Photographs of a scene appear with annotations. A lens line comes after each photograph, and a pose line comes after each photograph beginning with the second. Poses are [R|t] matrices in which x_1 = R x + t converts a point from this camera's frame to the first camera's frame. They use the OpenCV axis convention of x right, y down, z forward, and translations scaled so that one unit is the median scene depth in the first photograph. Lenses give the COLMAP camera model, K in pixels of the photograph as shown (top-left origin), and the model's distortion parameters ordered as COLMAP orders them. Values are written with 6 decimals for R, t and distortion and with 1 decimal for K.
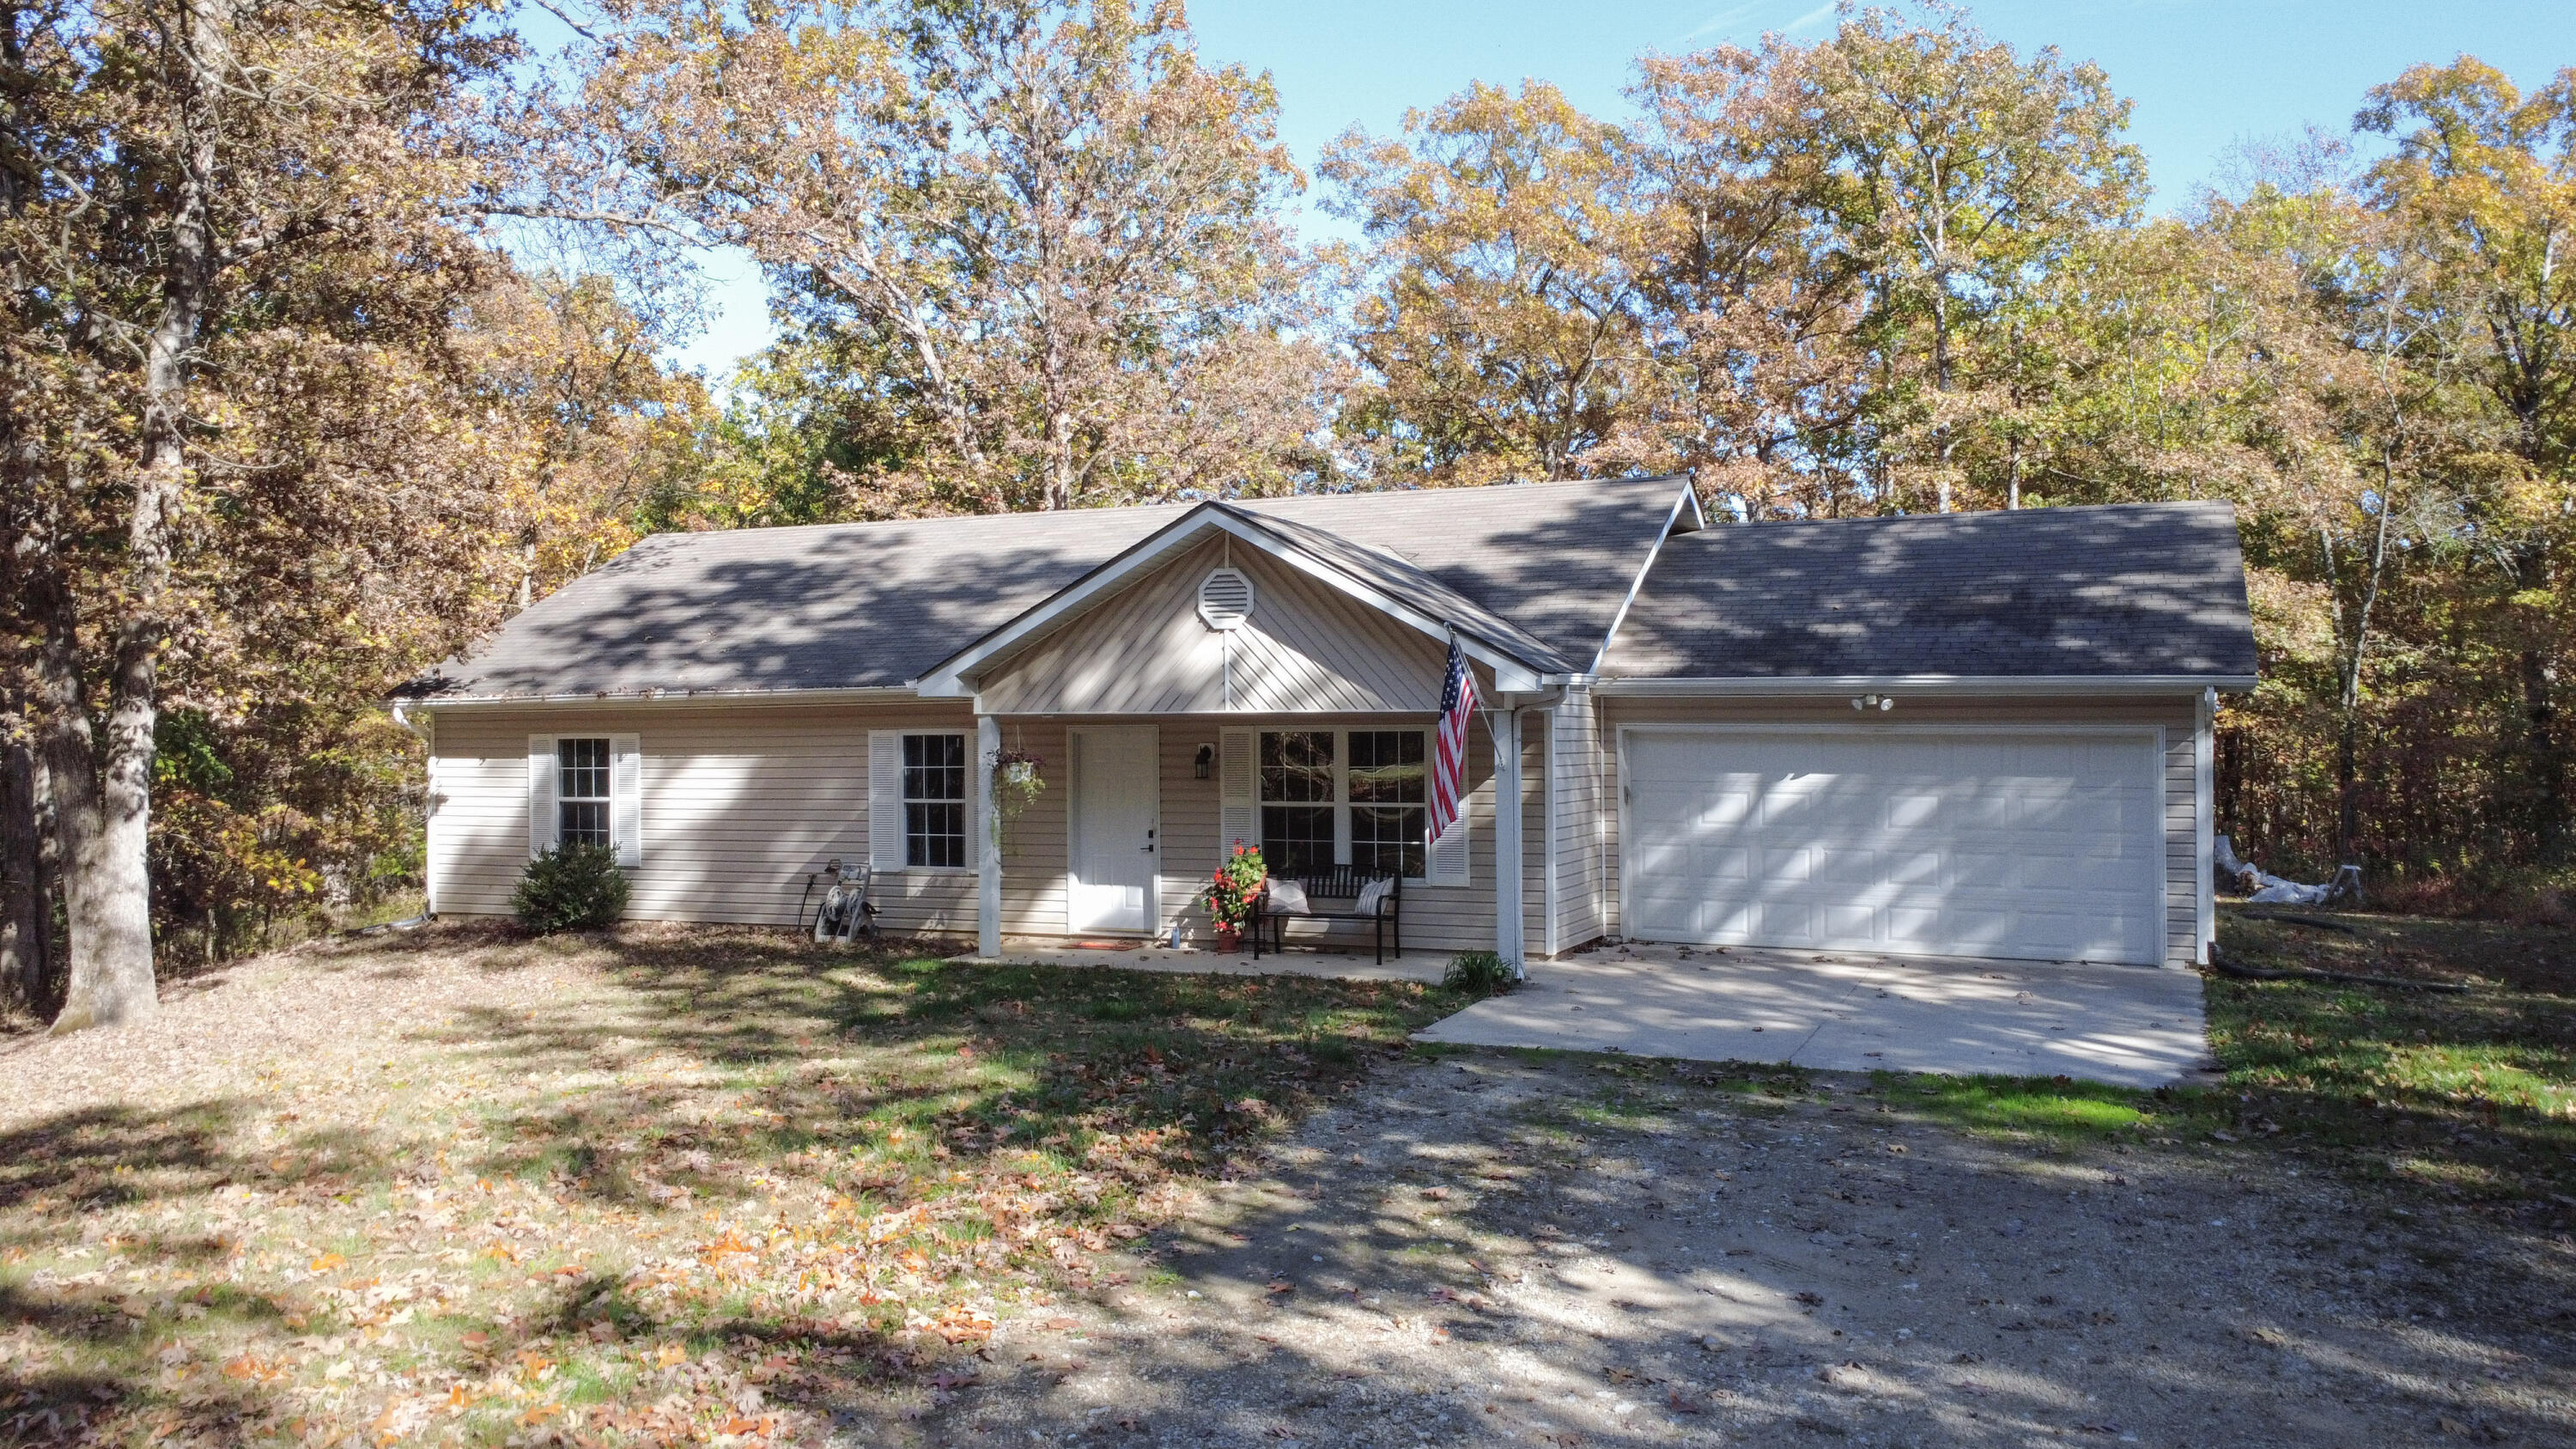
lens RADIAL K [[1853.0, 0, 1288.0], [0, 1853.0, 724.5], [0, 0, 1]] dist [0.007658, 0.006111]
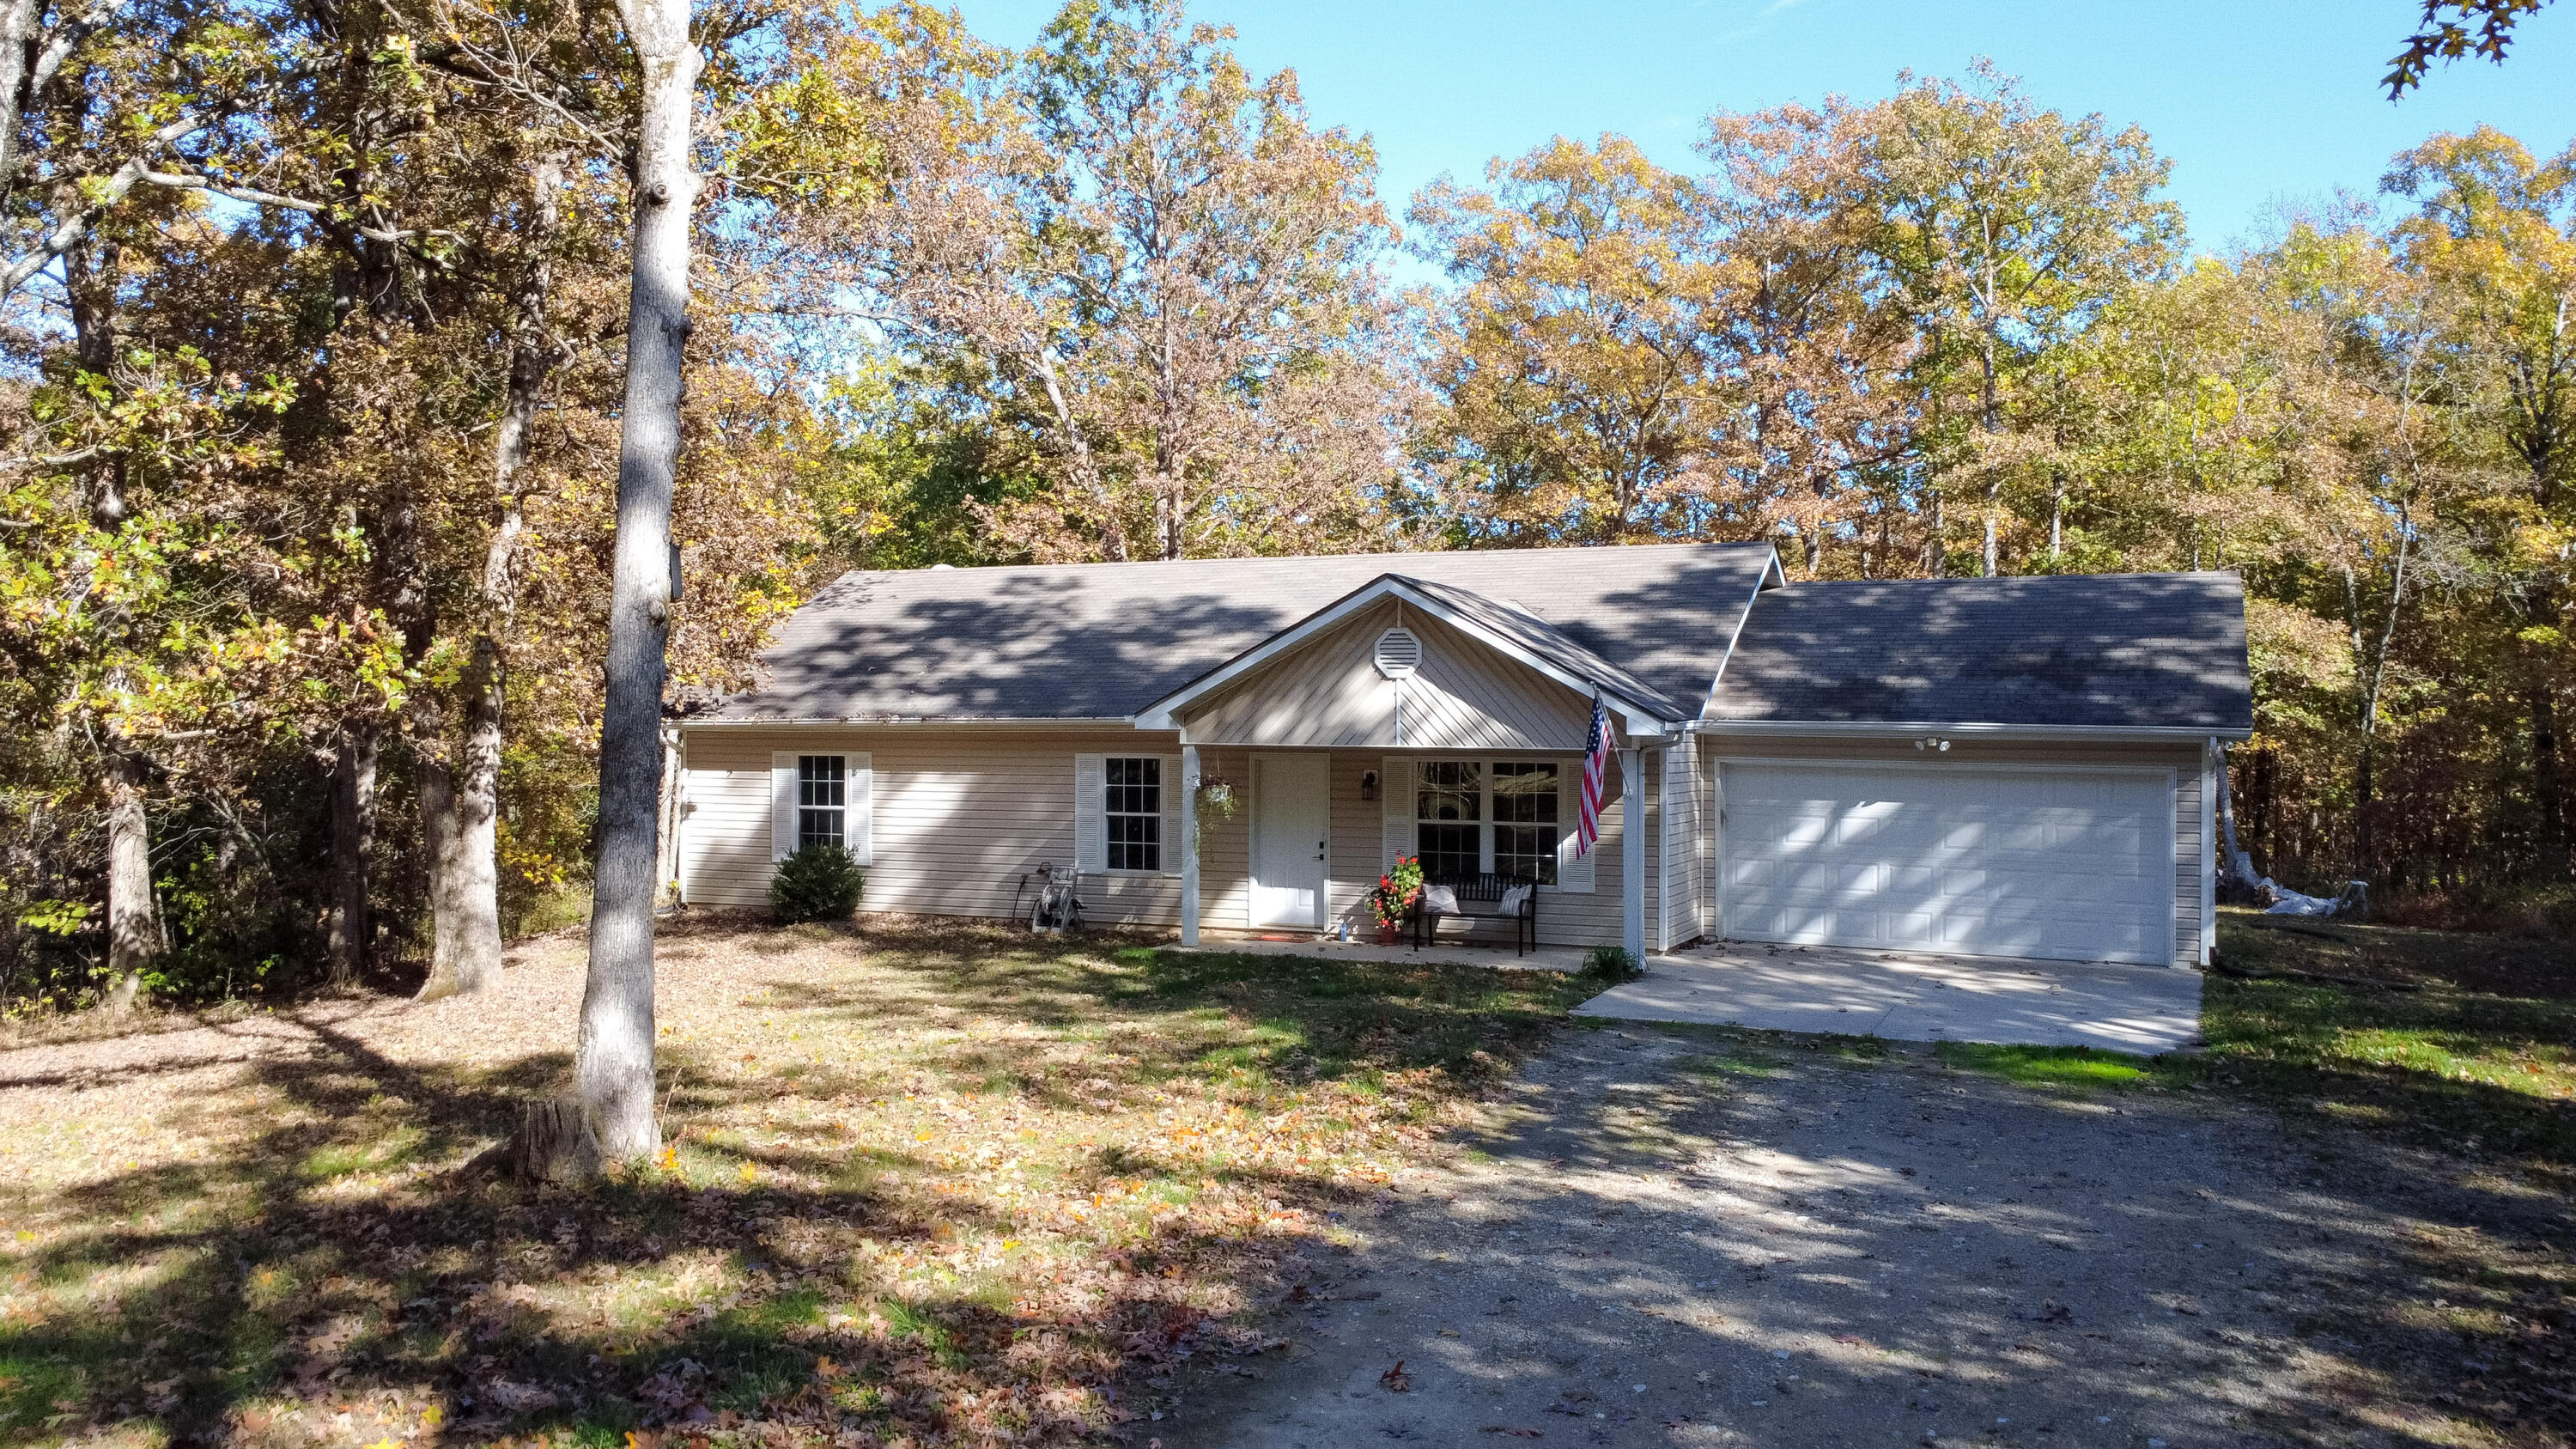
lens RADIAL K [[1902.5, 0, 1288.0], [0, 1902.5, 724.5], [0, 0, 1]] dist [0.014818, -0.004985]
pose [[0.999885, 0.011637, -0.009760, -0.084229], [-0.011597, 0.999924, 0.004148, -0.023220], [0.009807, -0.004034, 0.999944, -0.221805]]
